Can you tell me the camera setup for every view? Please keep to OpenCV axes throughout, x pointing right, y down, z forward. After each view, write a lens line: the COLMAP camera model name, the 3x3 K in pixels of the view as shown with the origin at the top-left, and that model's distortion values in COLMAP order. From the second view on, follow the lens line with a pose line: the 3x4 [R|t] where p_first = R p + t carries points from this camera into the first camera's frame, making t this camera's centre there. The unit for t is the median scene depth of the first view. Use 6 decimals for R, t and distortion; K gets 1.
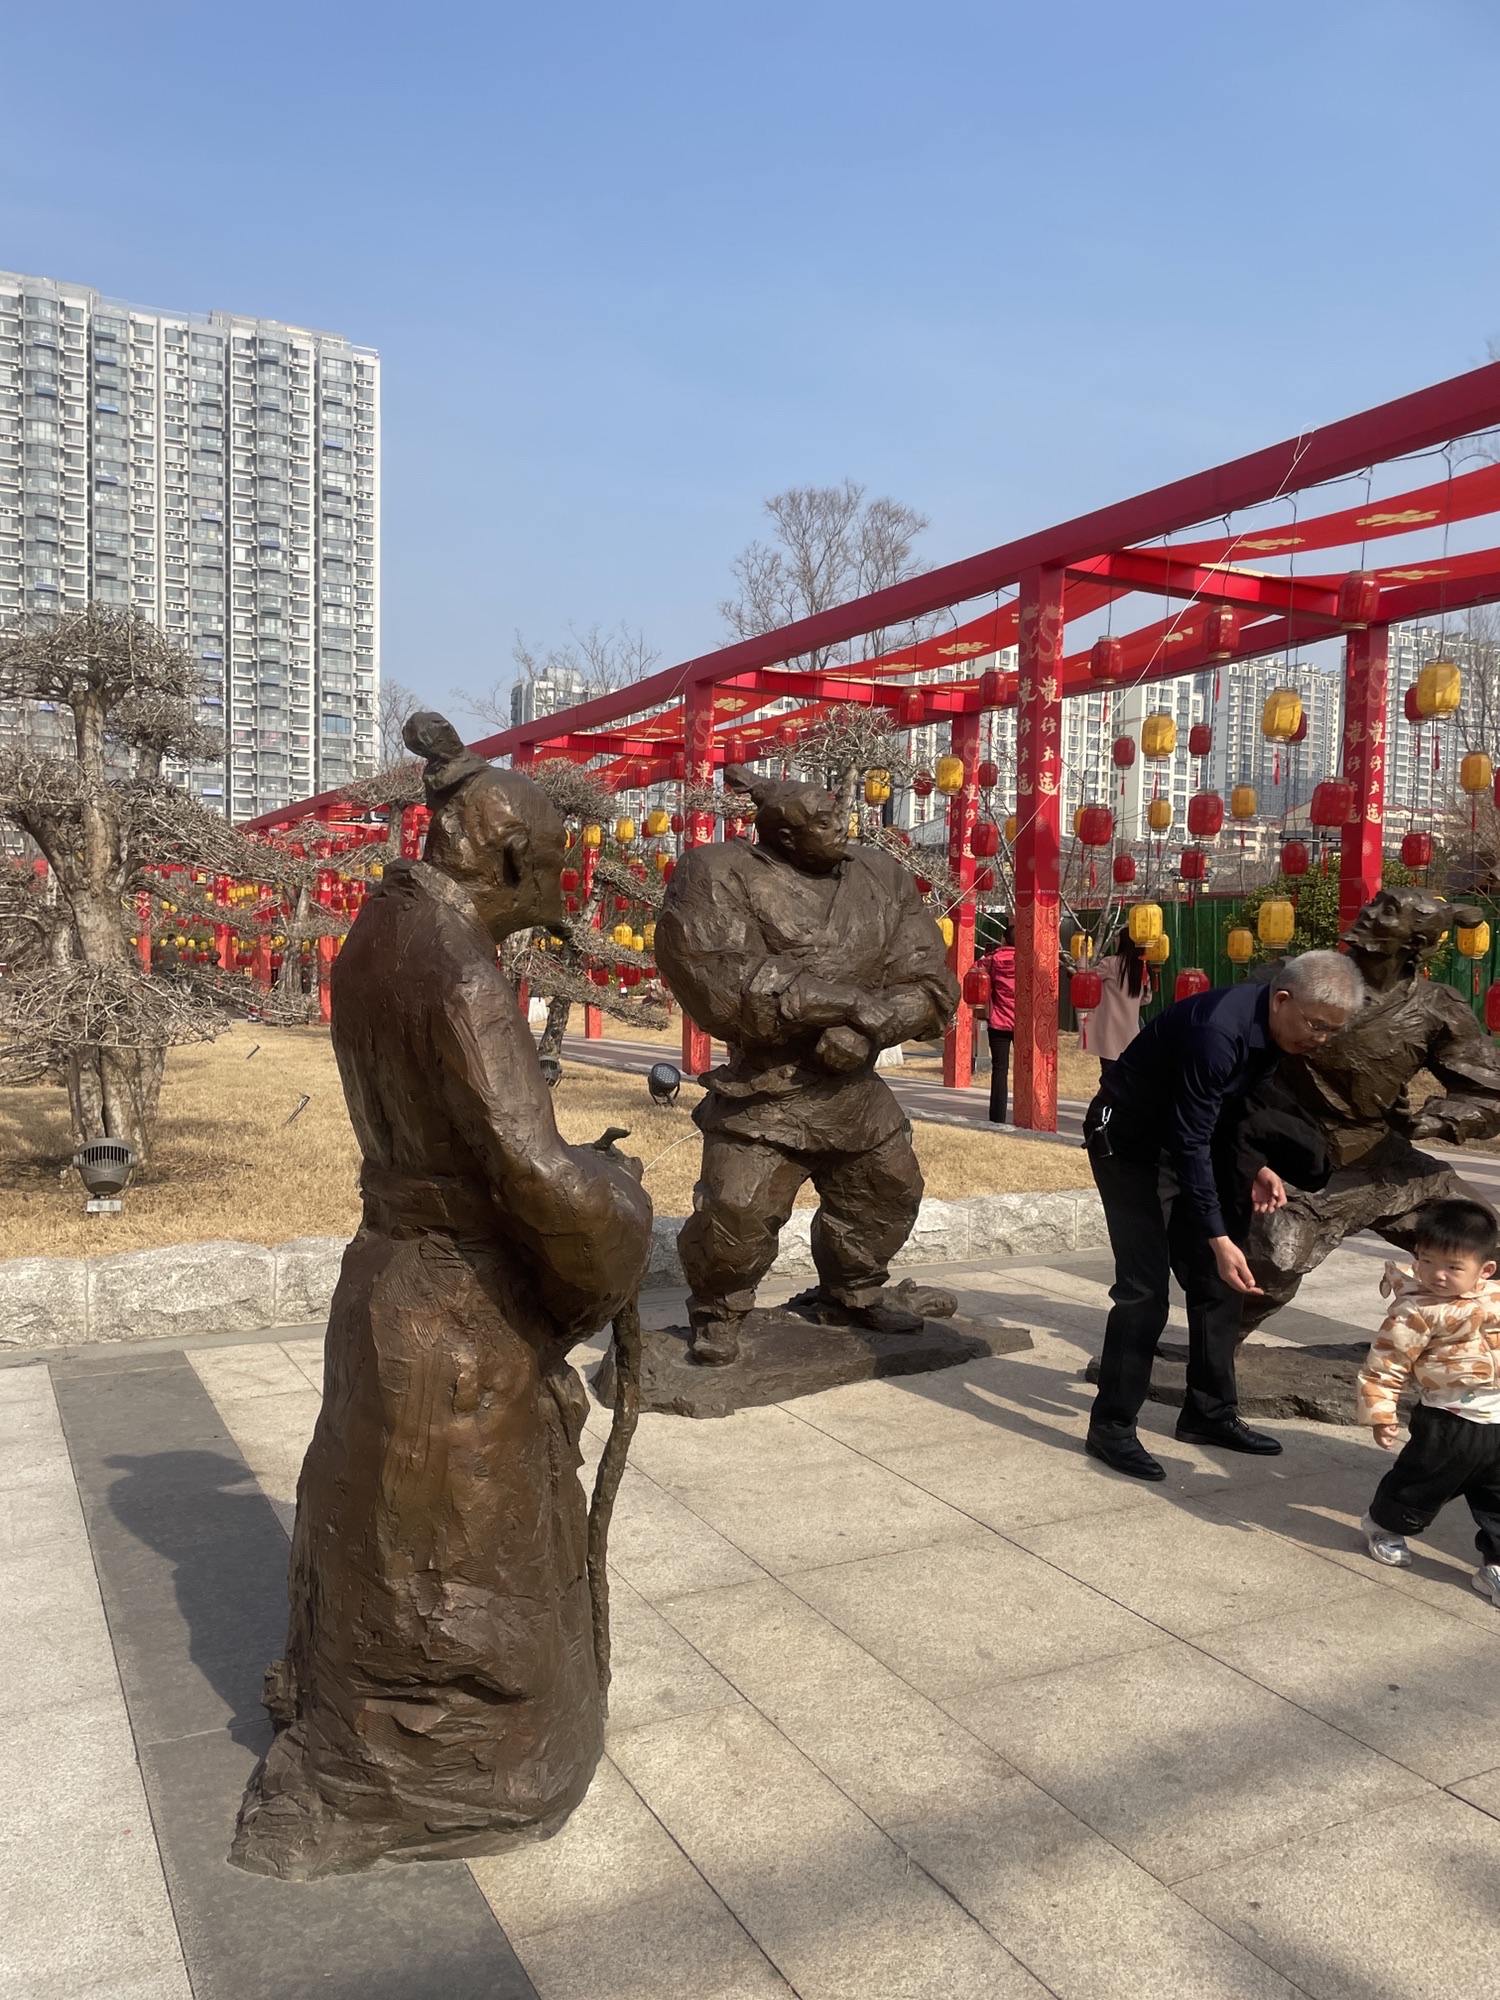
lens RADIAL K [[1586.9, 0, 752.1], [0, 1586.9, 1007.2], [0, 0, 1]] dist [0.077835, -0.089235]
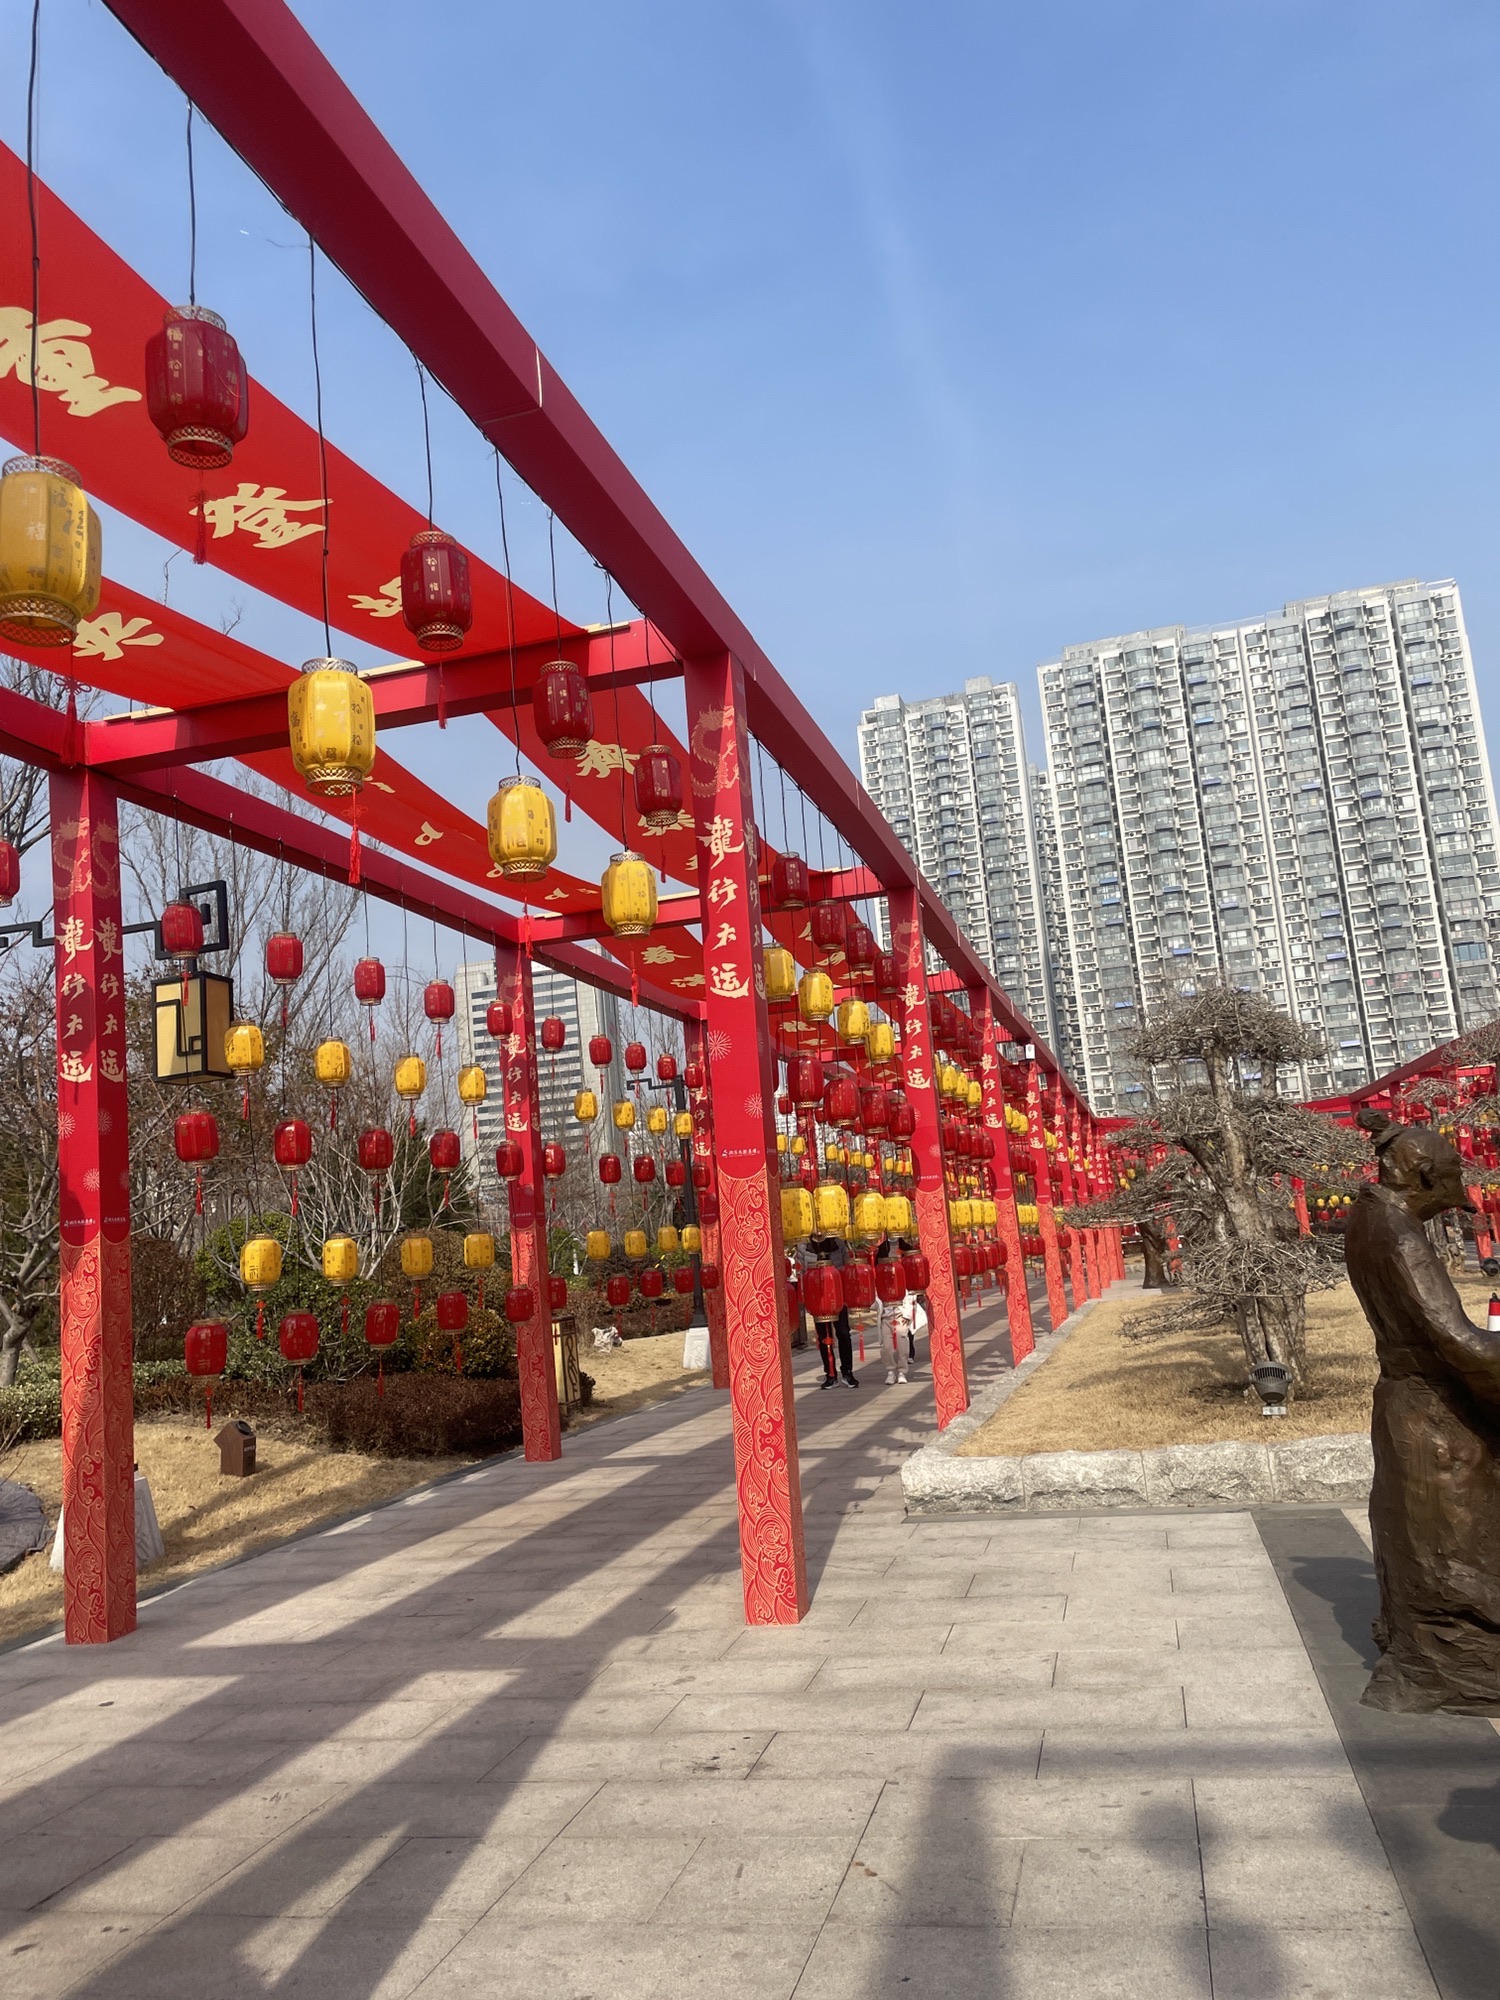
lens RADIAL K [[1586.9, 0, 737.4], [0, 1586.9, 989.8], [0, 0, 1]] dist [0.077835, -0.089235]
pose [[0.758216, -0.186099, -0.624881, 0.167779], [0.078032, 0.977413, -0.196405, 0.001019], [0.647318, 0.100156, 0.755611, -0.364533]]
